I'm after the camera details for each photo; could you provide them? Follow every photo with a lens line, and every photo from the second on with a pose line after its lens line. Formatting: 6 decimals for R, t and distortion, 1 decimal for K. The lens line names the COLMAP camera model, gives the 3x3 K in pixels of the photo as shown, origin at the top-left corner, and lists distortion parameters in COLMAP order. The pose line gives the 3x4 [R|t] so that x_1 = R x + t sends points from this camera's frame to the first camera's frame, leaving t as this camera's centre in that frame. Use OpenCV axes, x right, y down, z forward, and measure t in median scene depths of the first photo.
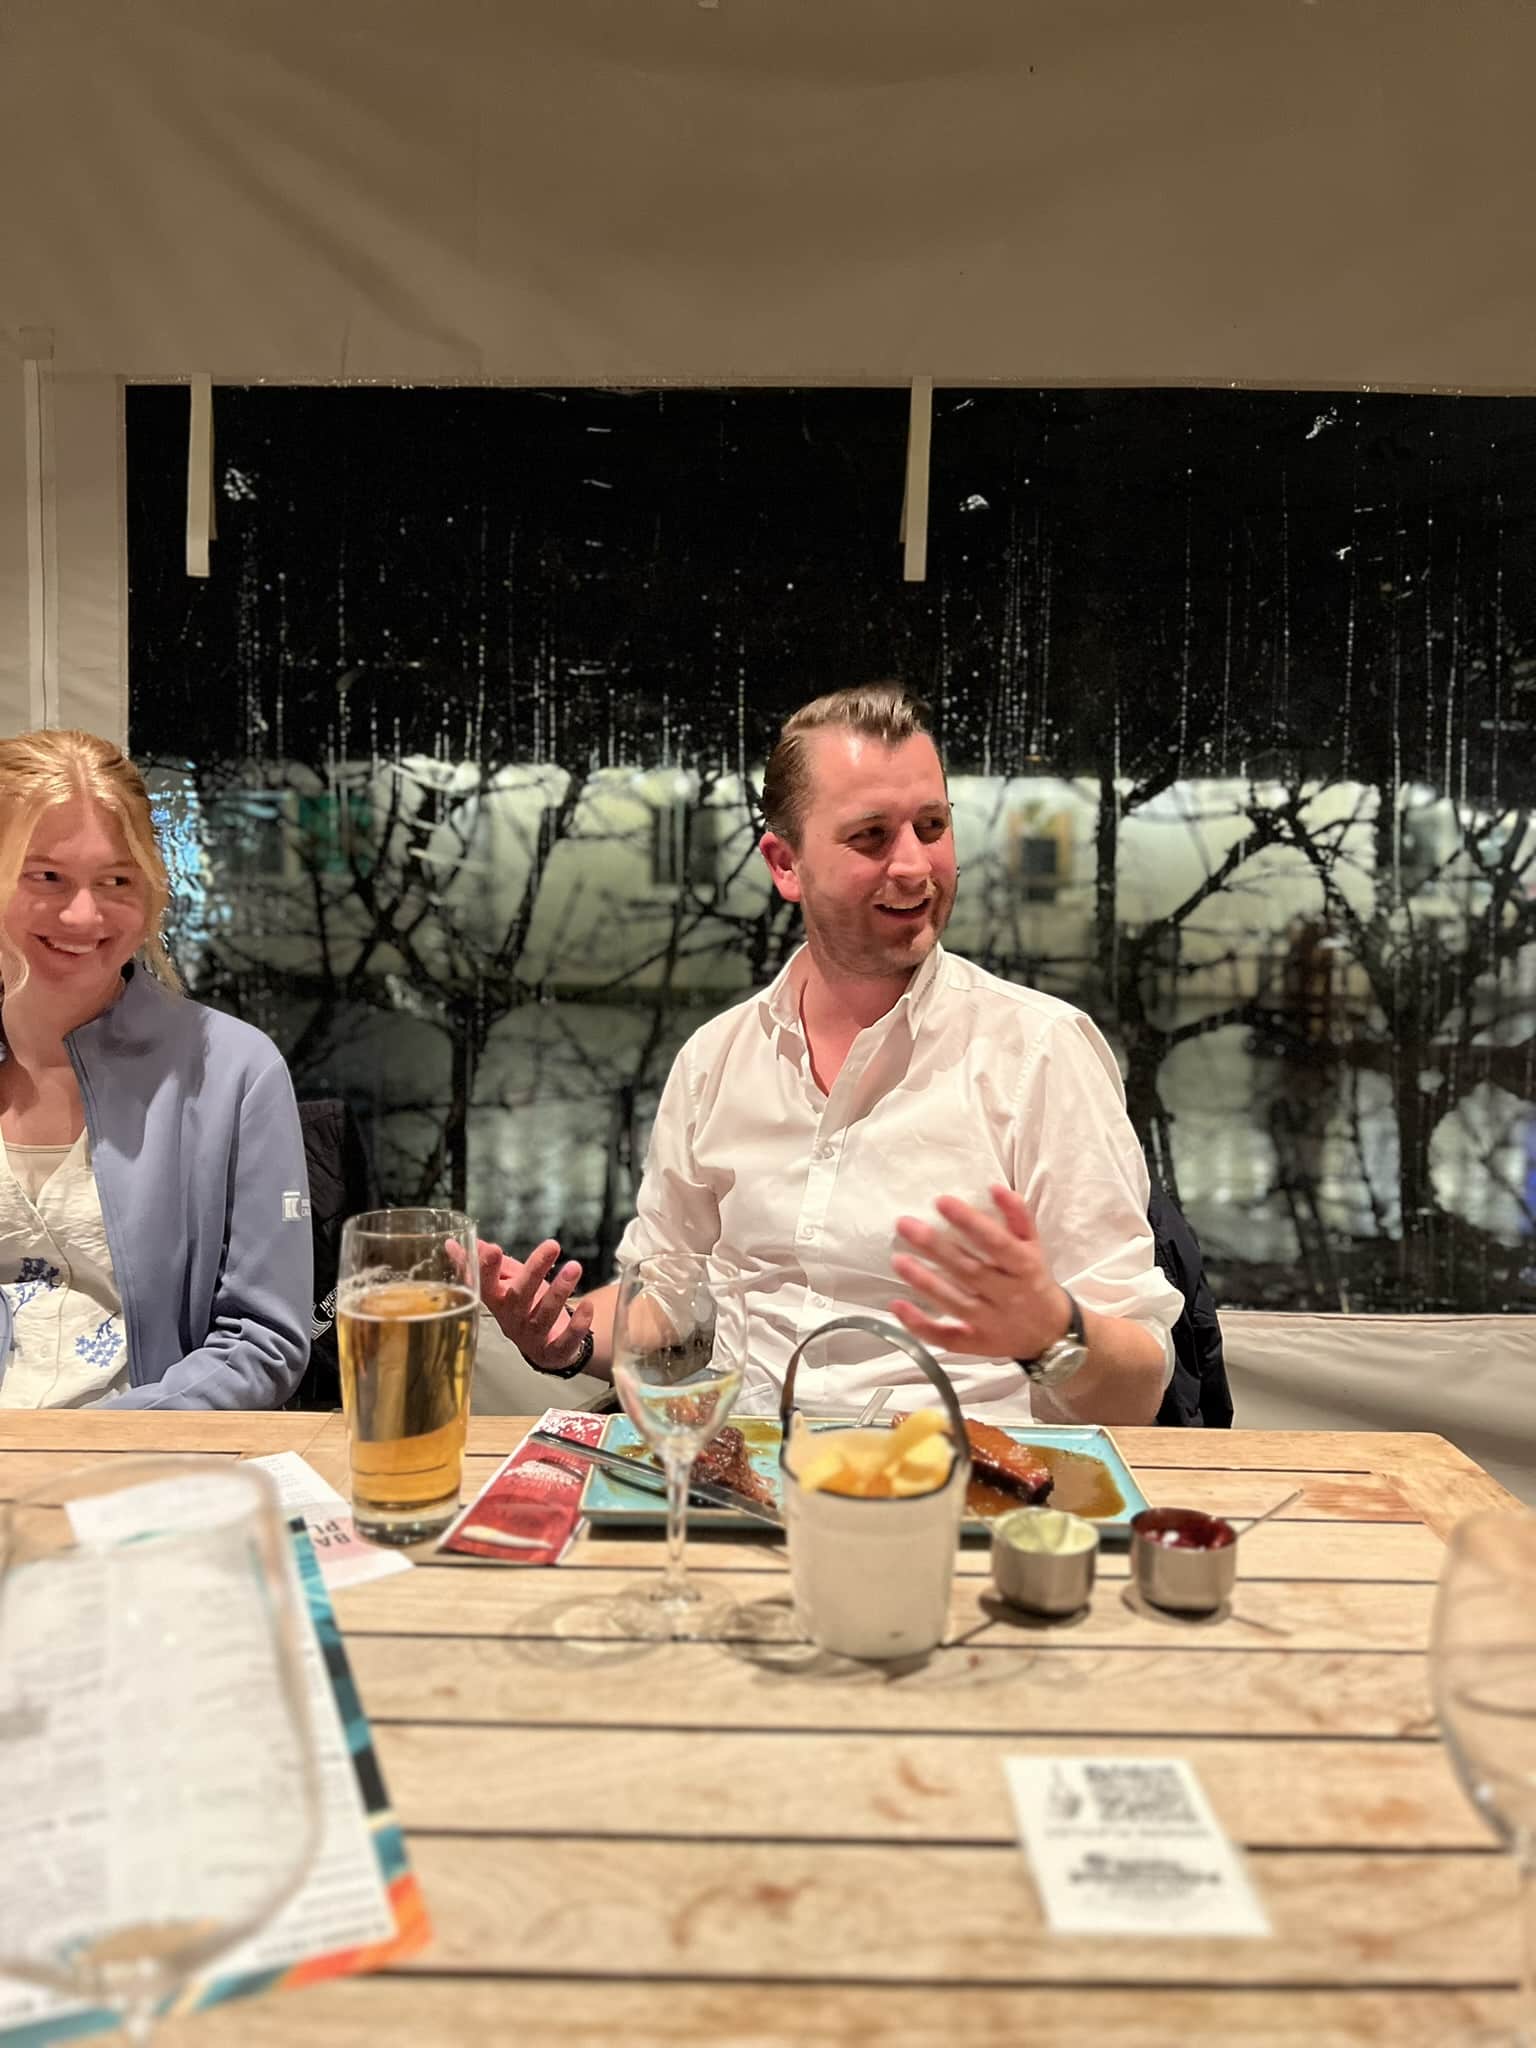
lens RADIAL K [[1539.7, 0, 750.2], [0, 1539.7, 1033.9], [0, 0, 1]] dist [0.044477, -0.044473]
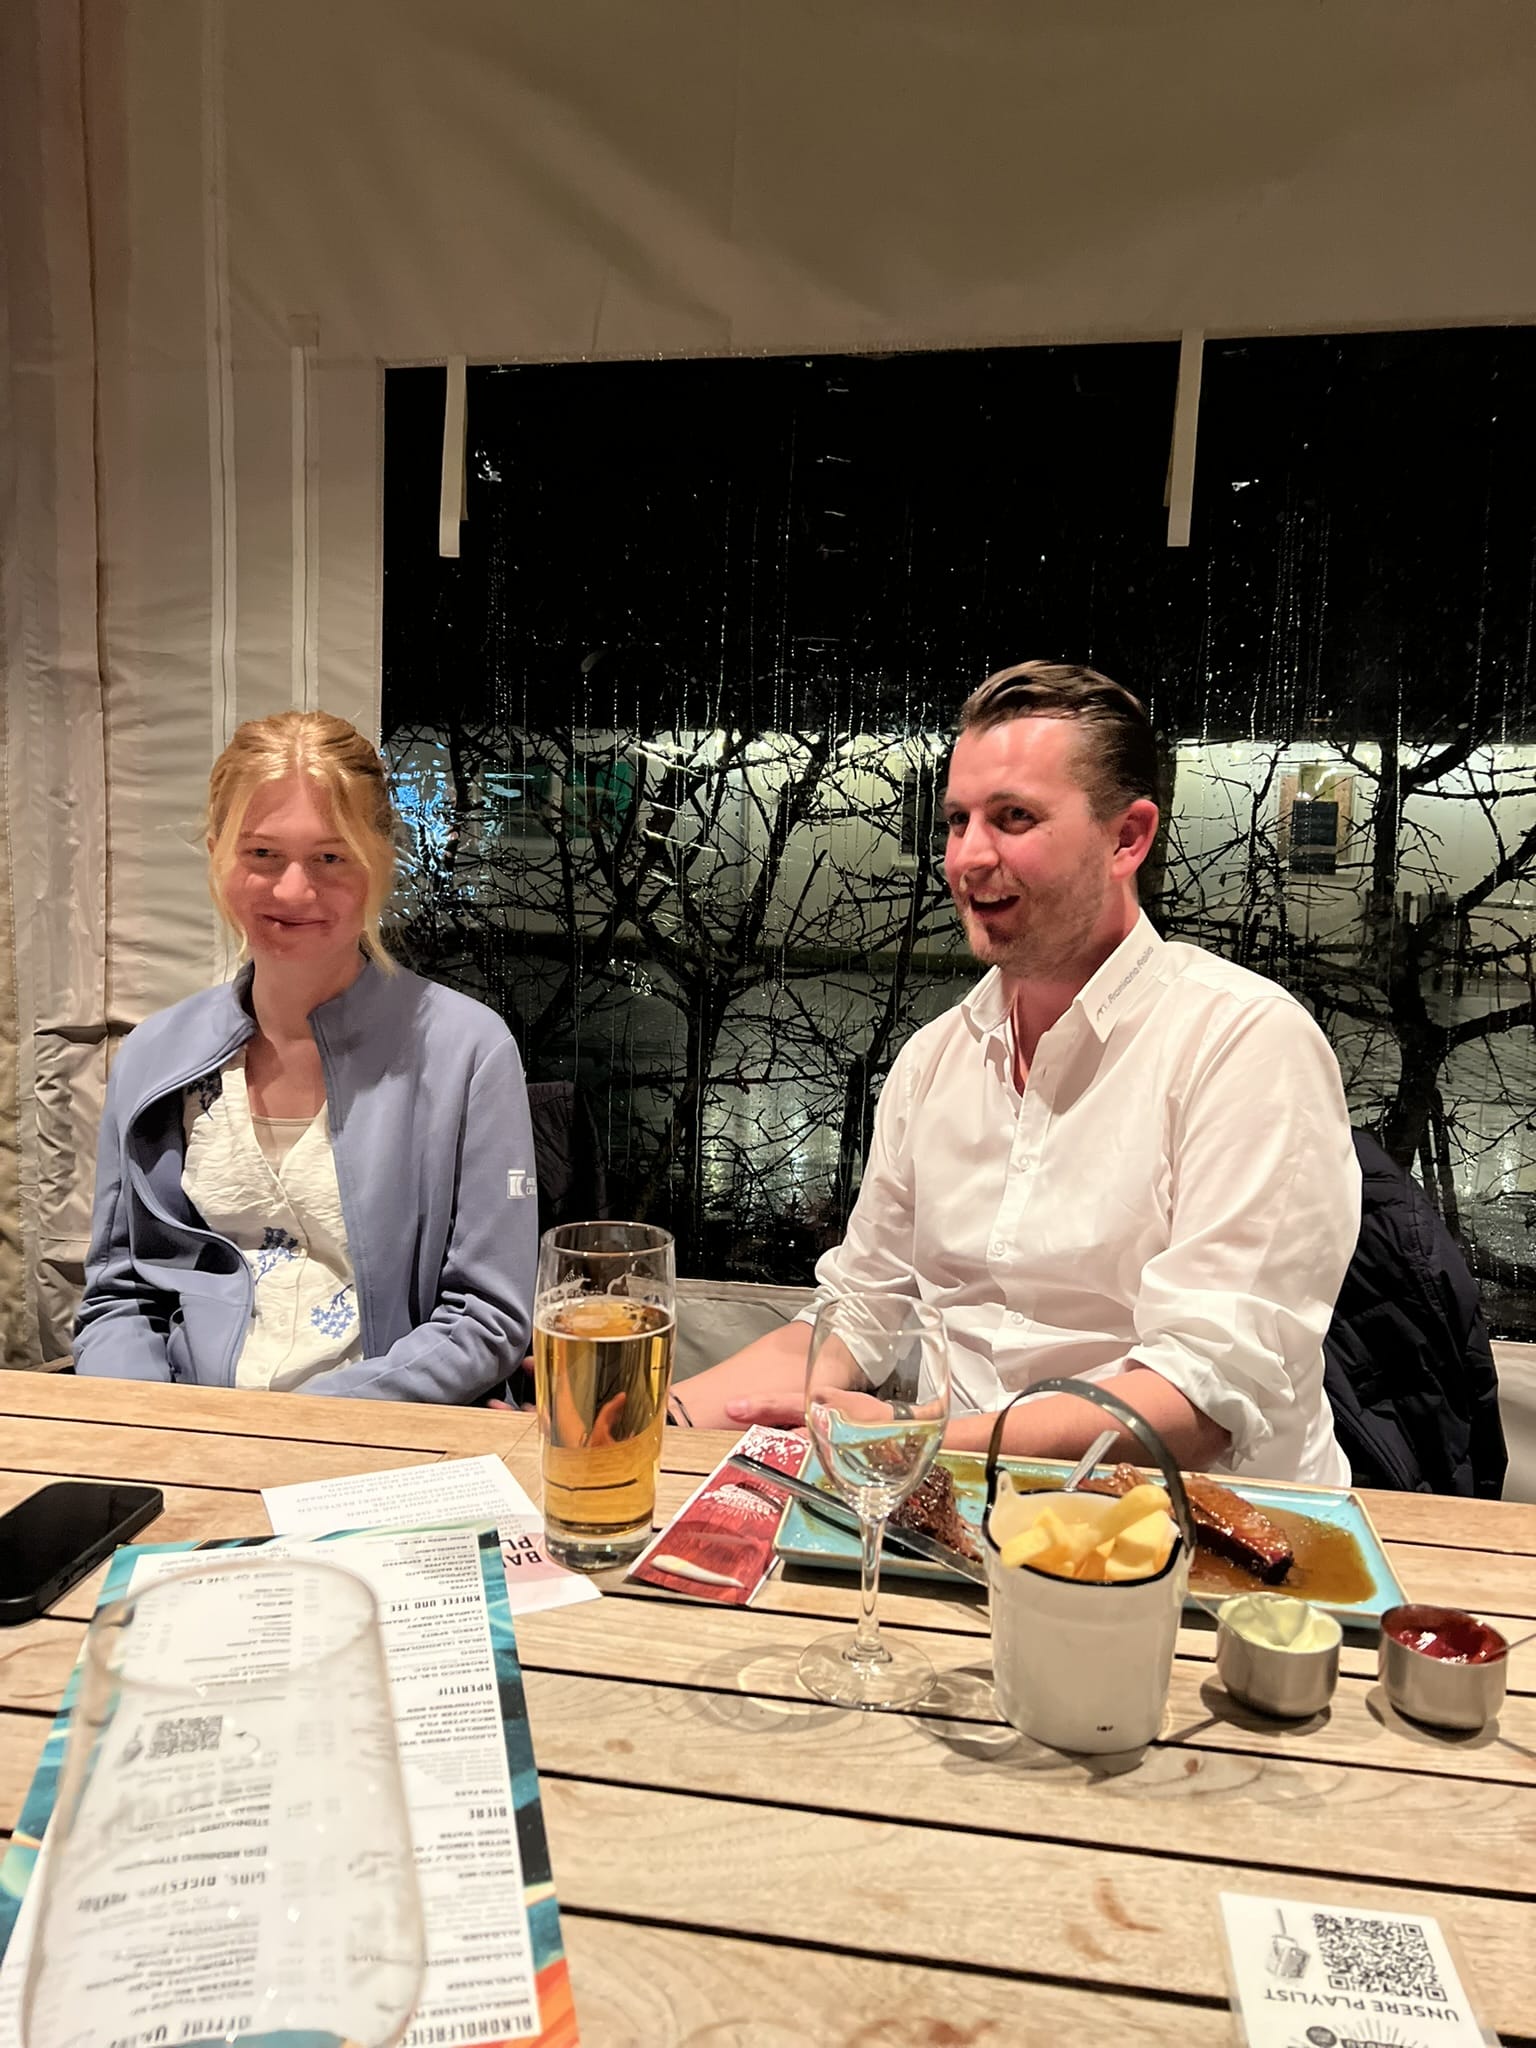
lens RADIAL K [[1539.7, 0, 750.2], [0, 1539.7, 1033.9], [0, 0, 1]] dist [0.044477, -0.044473]
pose [[0.986971, 0.029249, -0.158217, 0.017139], [-0.025809, 0.999385, 0.023755, -0.031410], [0.158814, -0.019363, 0.987119, 0.059142]]
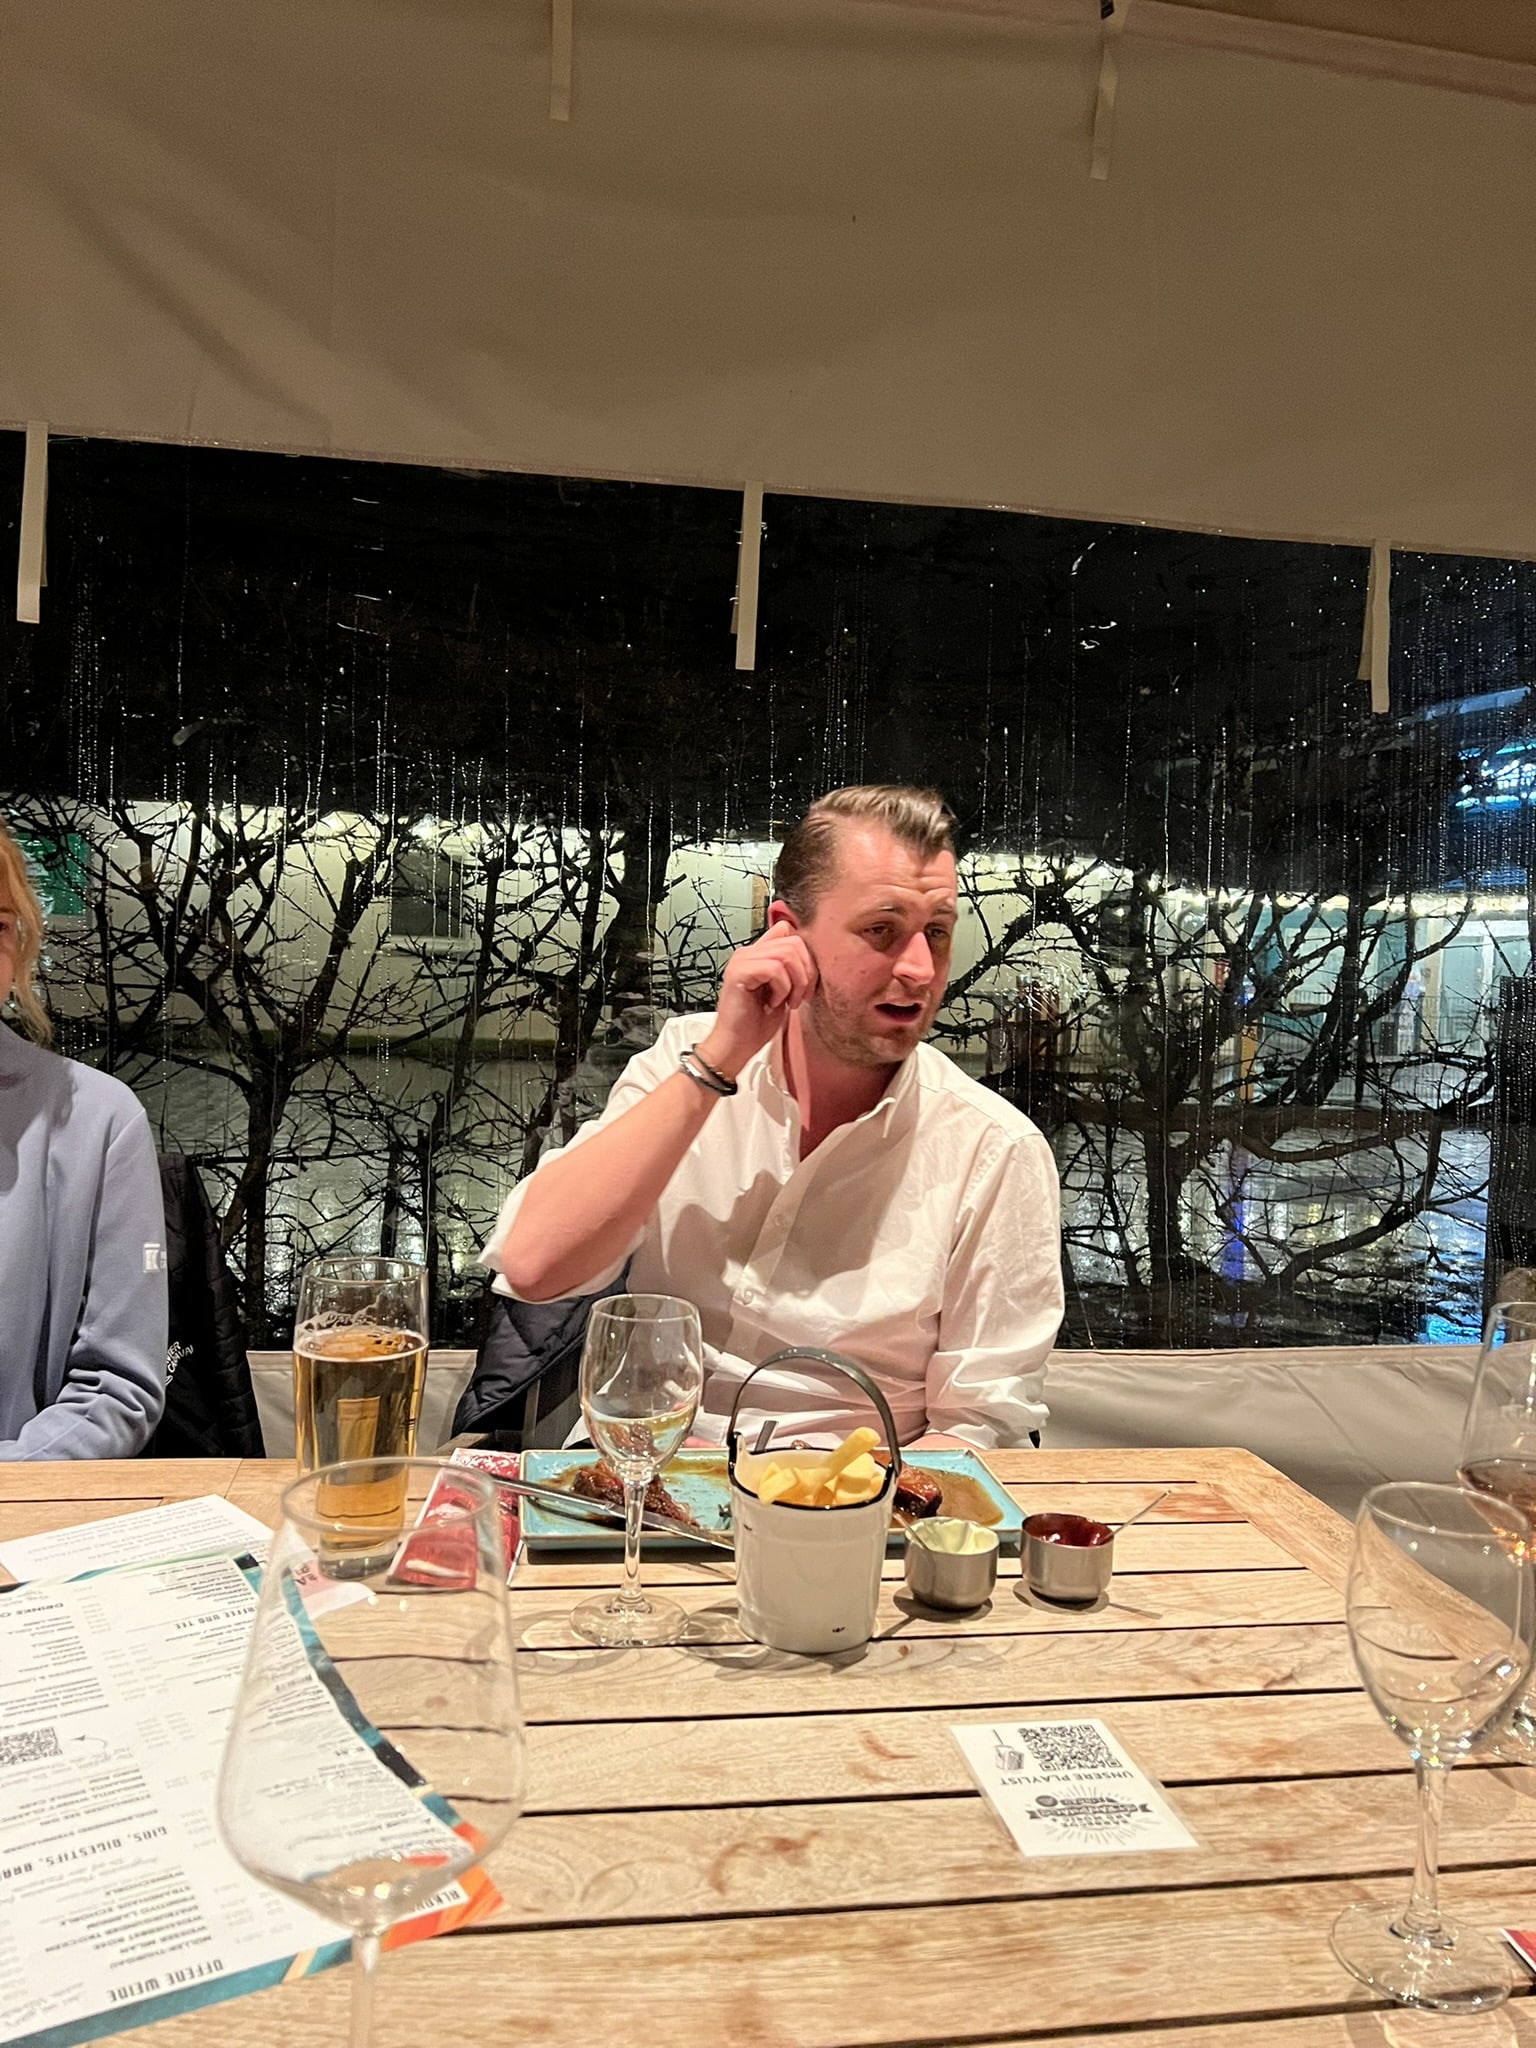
lens RADIAL K [[1534.7, 0, 754.7], [0, 1534.7, 1029.9], [0, 0, 1]] dist [0.033361, -0.029034]
pose [[0.986179, 0.017419, 0.164767, -0.130929], [-0.011111, 0.999173, -0.039124, -0.003729], [-0.165312, 0.036753, 0.985556, -0.093323]]
